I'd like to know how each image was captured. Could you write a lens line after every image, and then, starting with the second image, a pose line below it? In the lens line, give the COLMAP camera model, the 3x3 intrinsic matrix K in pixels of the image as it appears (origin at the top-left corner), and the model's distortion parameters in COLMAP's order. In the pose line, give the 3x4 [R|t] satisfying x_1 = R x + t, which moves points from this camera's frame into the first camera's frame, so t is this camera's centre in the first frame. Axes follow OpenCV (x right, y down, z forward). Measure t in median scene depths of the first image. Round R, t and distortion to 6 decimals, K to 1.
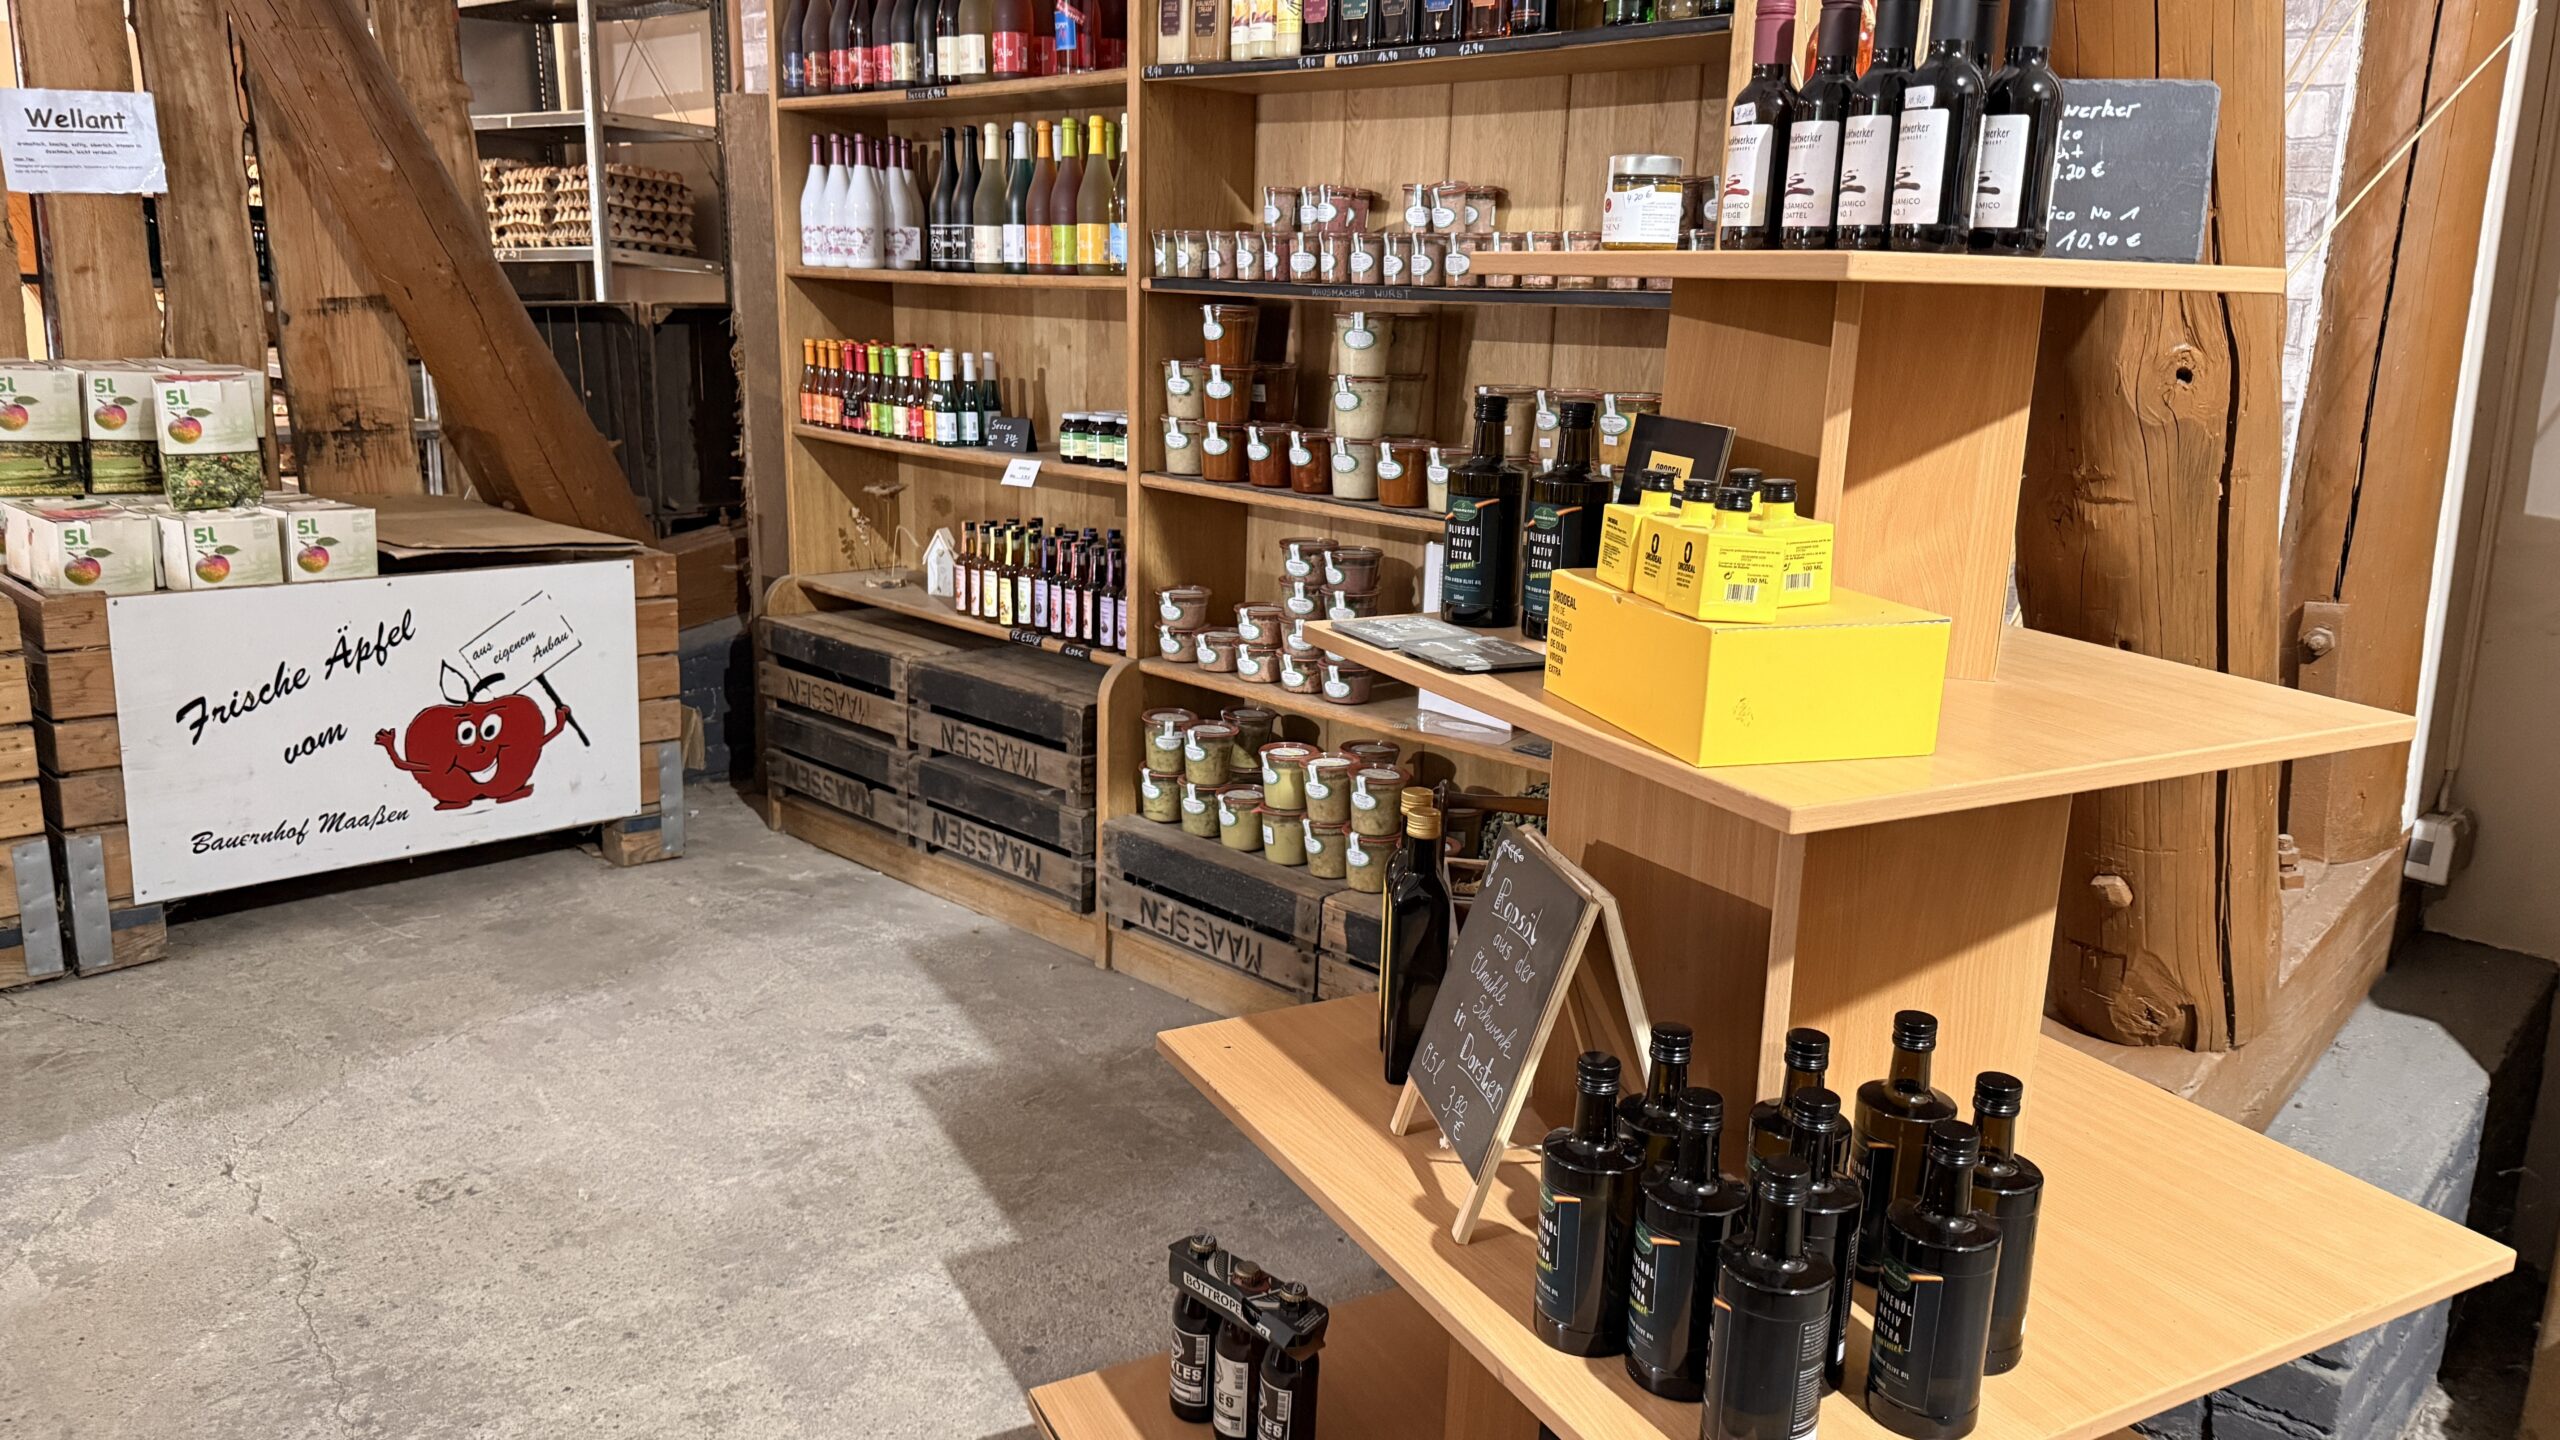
lens RADIAL K [[1791.5, 0, 1280.0], [0, 1791.5, 720.0], [0, 0, 1]] dist [0.131601, -0.244291]
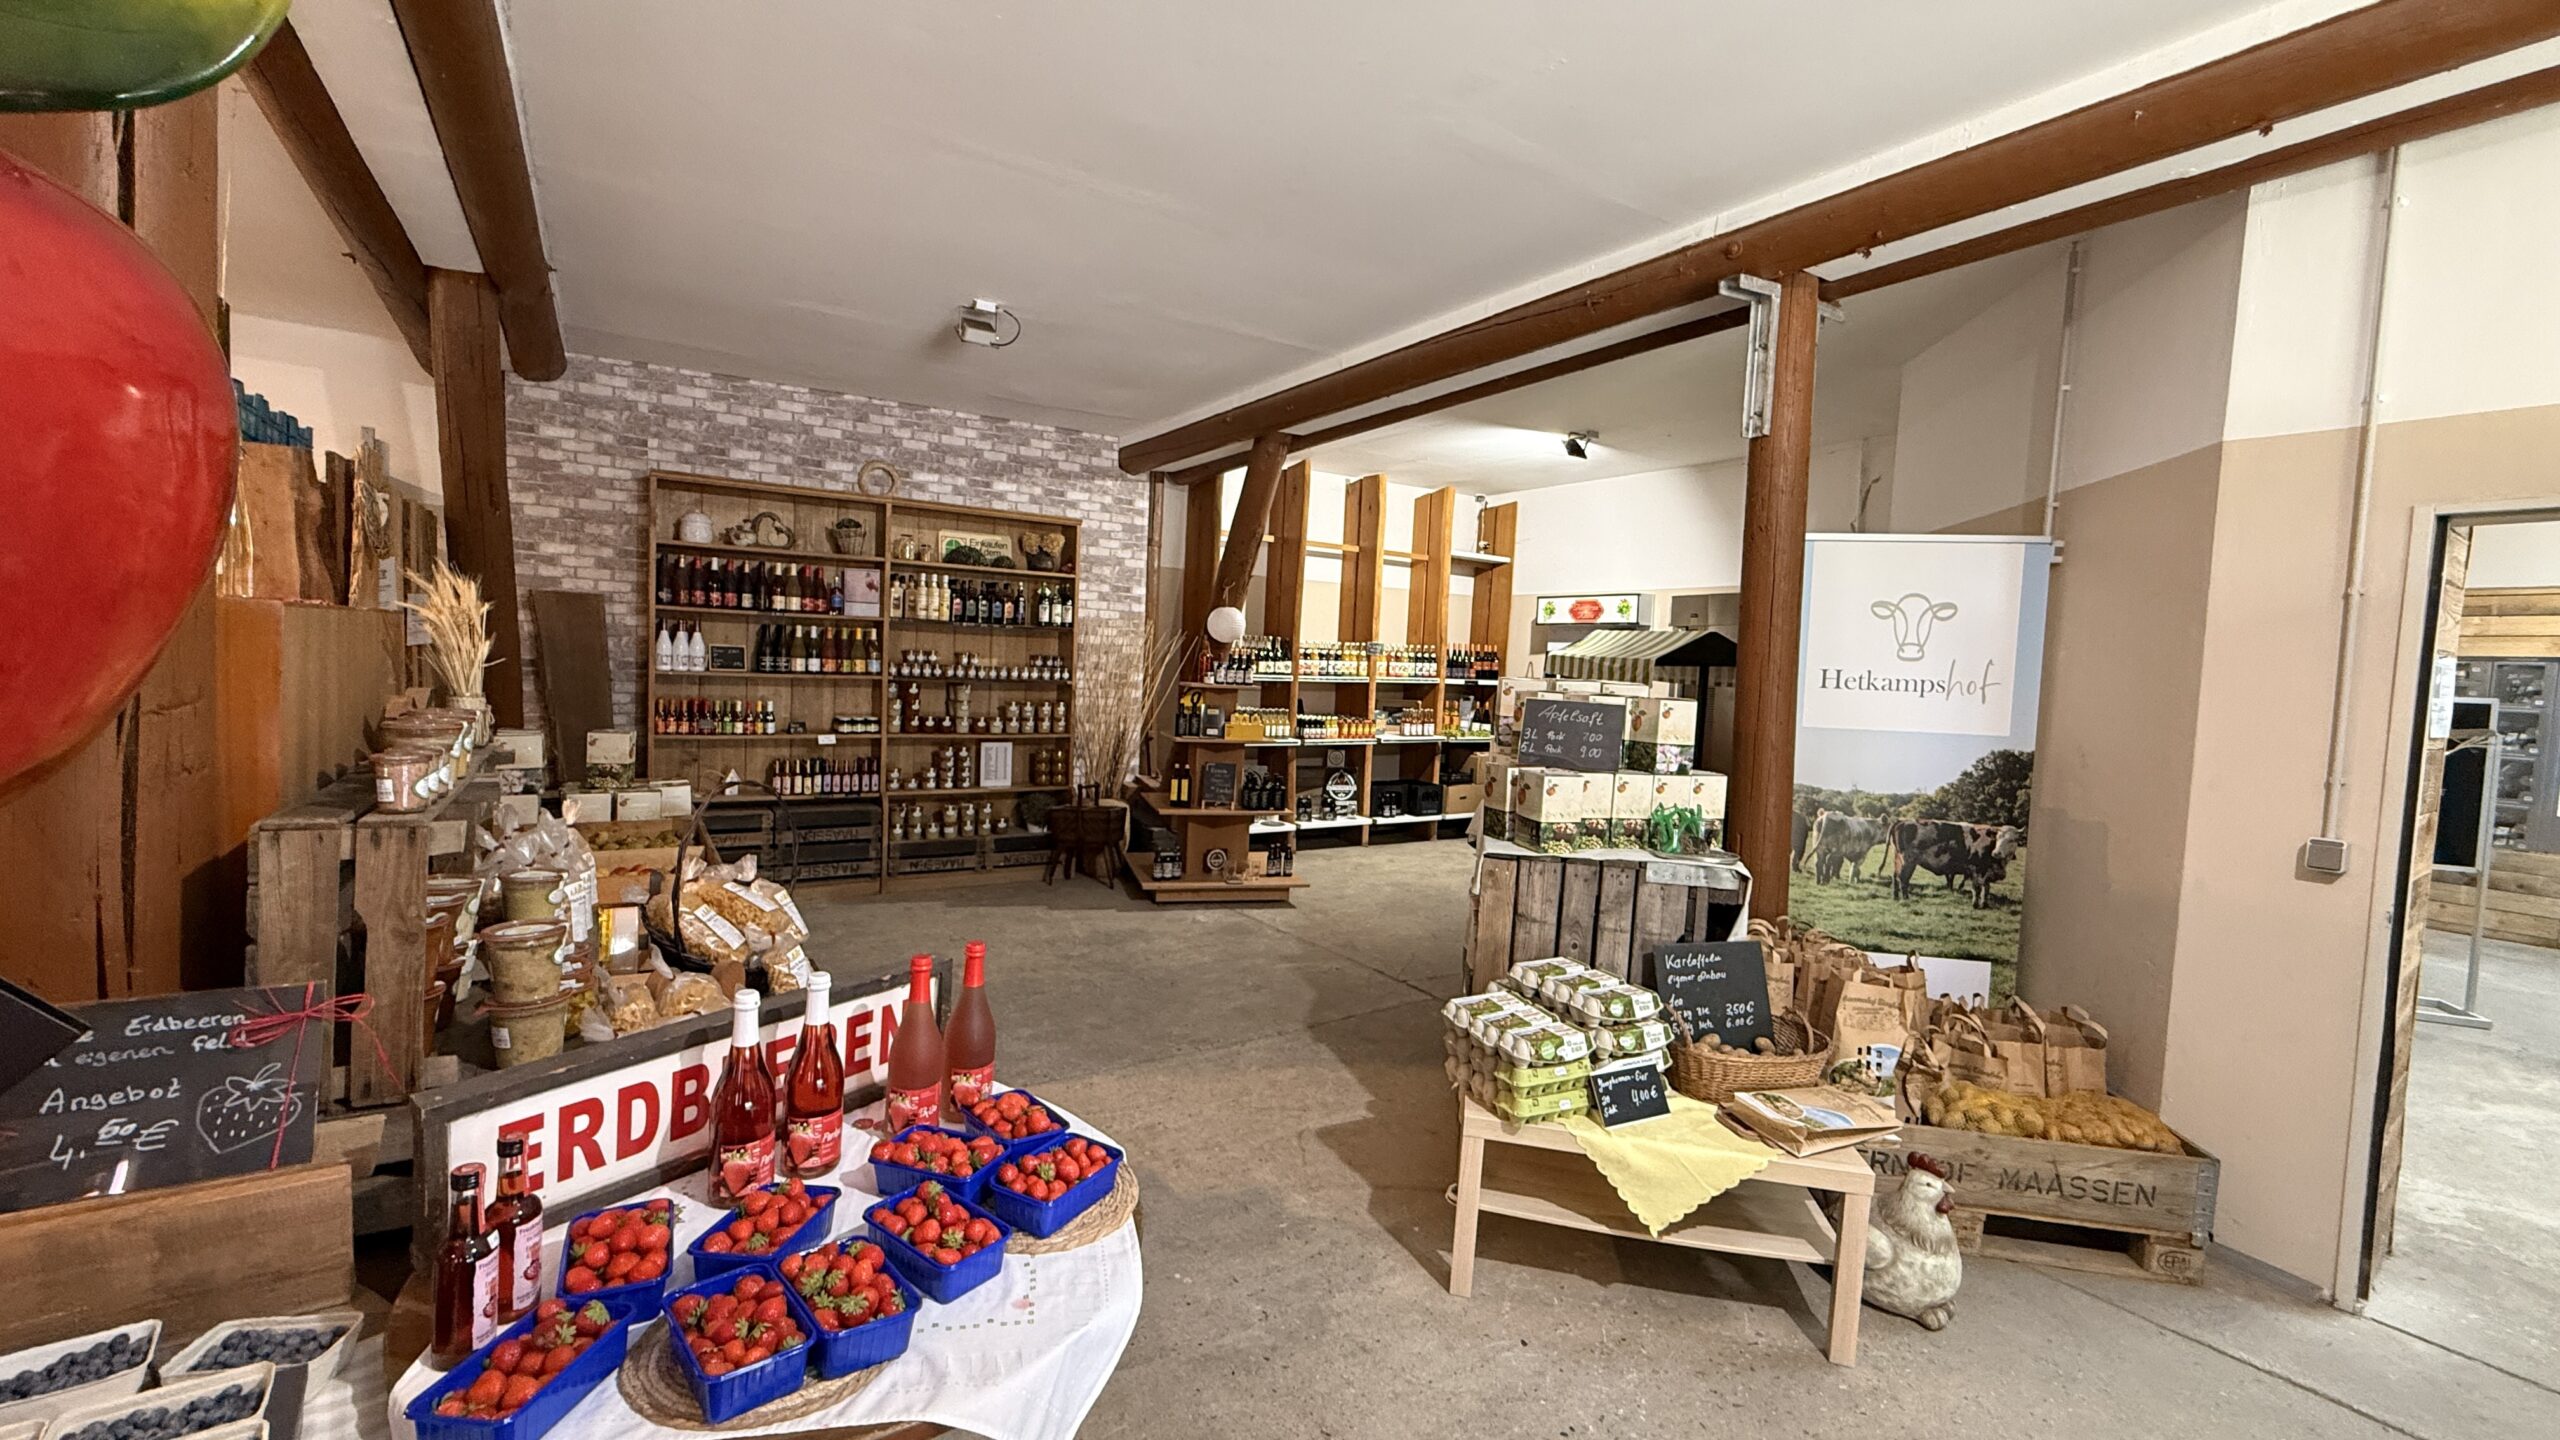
lens RADIAL K [[1023.3, 0, 1272.7], [0, 1023.3, 714.0], [0, 0, 1]] dist [-0.000808, 0.000032]
pose [[0.215844, -0.060804, 0.974533, -1.679202], [0.202040, 0.979241, 0.016349, -0.059918], [-0.955296, 0.193366, 0.223648, -0.087281]]
